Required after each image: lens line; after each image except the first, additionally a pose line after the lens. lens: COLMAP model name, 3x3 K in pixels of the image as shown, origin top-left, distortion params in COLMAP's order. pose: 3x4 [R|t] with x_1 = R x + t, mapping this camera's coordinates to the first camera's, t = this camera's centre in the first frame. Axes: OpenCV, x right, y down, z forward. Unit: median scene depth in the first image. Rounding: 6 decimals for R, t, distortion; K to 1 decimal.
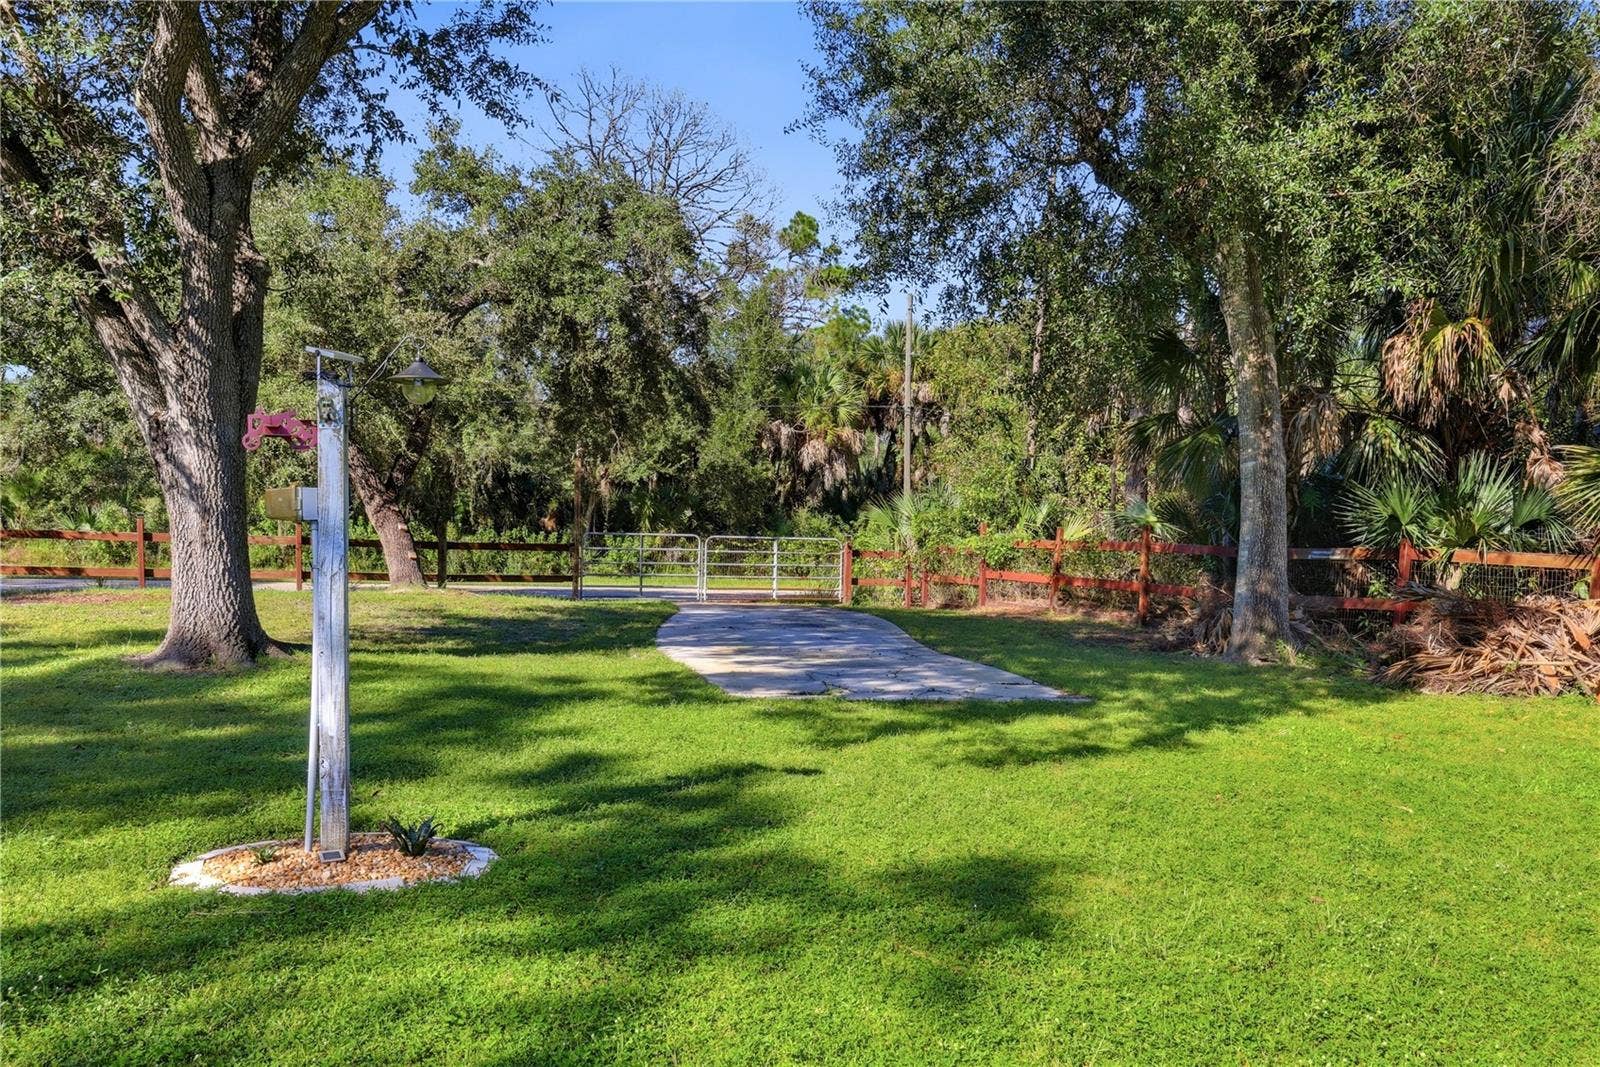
lens RADIAL K [[736.9, 0, 800.0], [0, 736.9, 533.5], [0, 0, 1]] dist [0.001439, 0.000112]
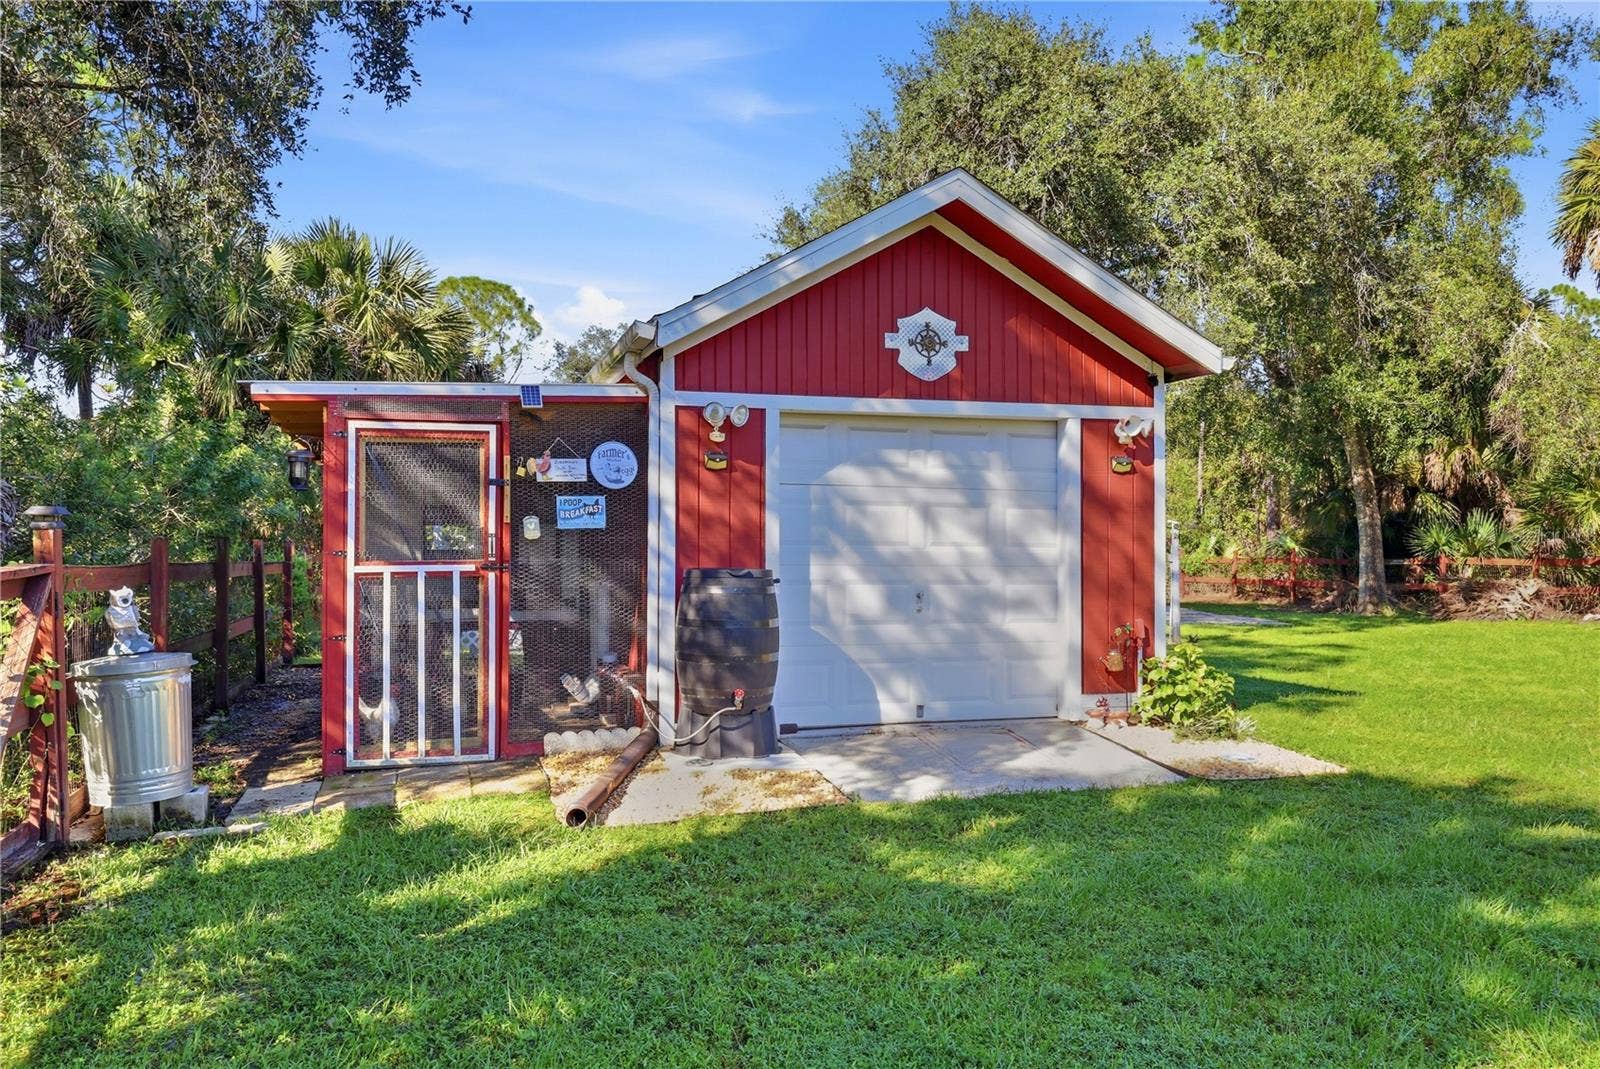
lens RADIAL K [[706.0, 0, 800.6], [0, 706.0, 527.3], [0, 0, 1]] dist [0.001646, -0.000072]
pose [[0.998144, -0.036735, -0.048577, -0.858883], [0.034921, 0.998679, -0.037680, -0.053425], [0.049897, 0.035914, 0.998108, -1.049555]]
